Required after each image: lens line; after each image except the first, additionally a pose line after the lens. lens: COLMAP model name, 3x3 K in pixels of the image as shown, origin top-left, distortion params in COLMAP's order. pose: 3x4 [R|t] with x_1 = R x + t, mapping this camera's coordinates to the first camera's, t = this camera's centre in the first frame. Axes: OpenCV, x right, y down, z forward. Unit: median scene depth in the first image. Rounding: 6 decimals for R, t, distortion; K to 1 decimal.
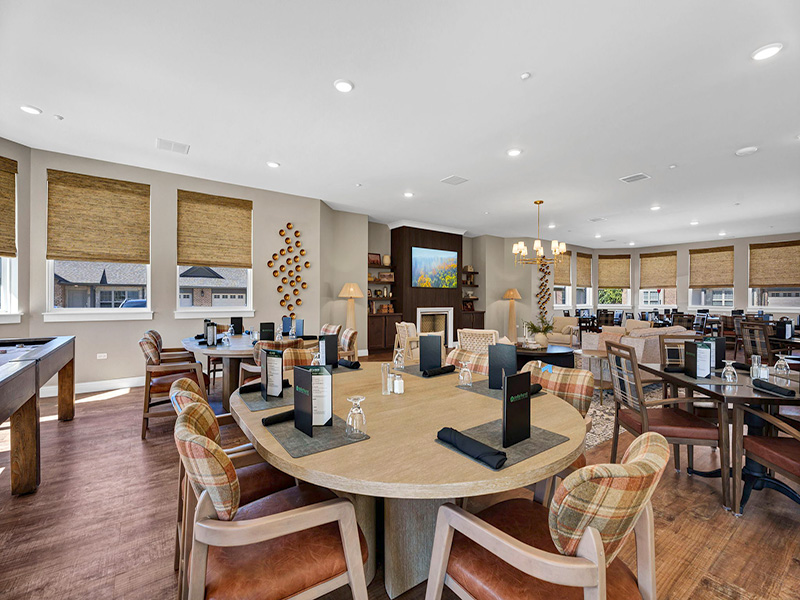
lens RADIAL K [[354.1, 0, 398.7], [0, 354.1, 294.2], [0, 0, 1]] dist [-0.000545, -0.000014]
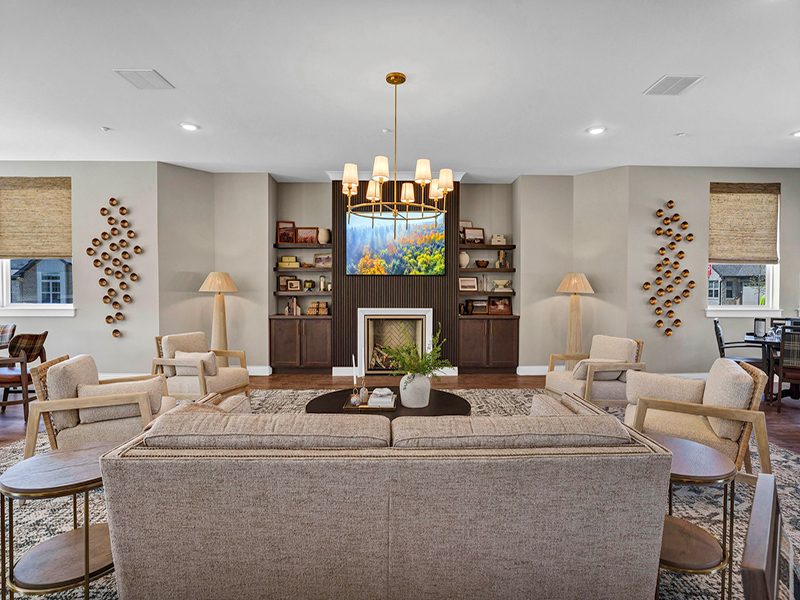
lens RADIAL K [[431.9, 0, 400.0], [0, 431.9, 300.0], [0, 0, 1]] dist [-0.004828, -0.000987]
pose [[0.823016, 0.008136, -0.567960, 0.578683], [0.009724, 0.999549, 0.028410, 0.003349], [0.567935, -0.028904, 0.822566, 0.431843]]
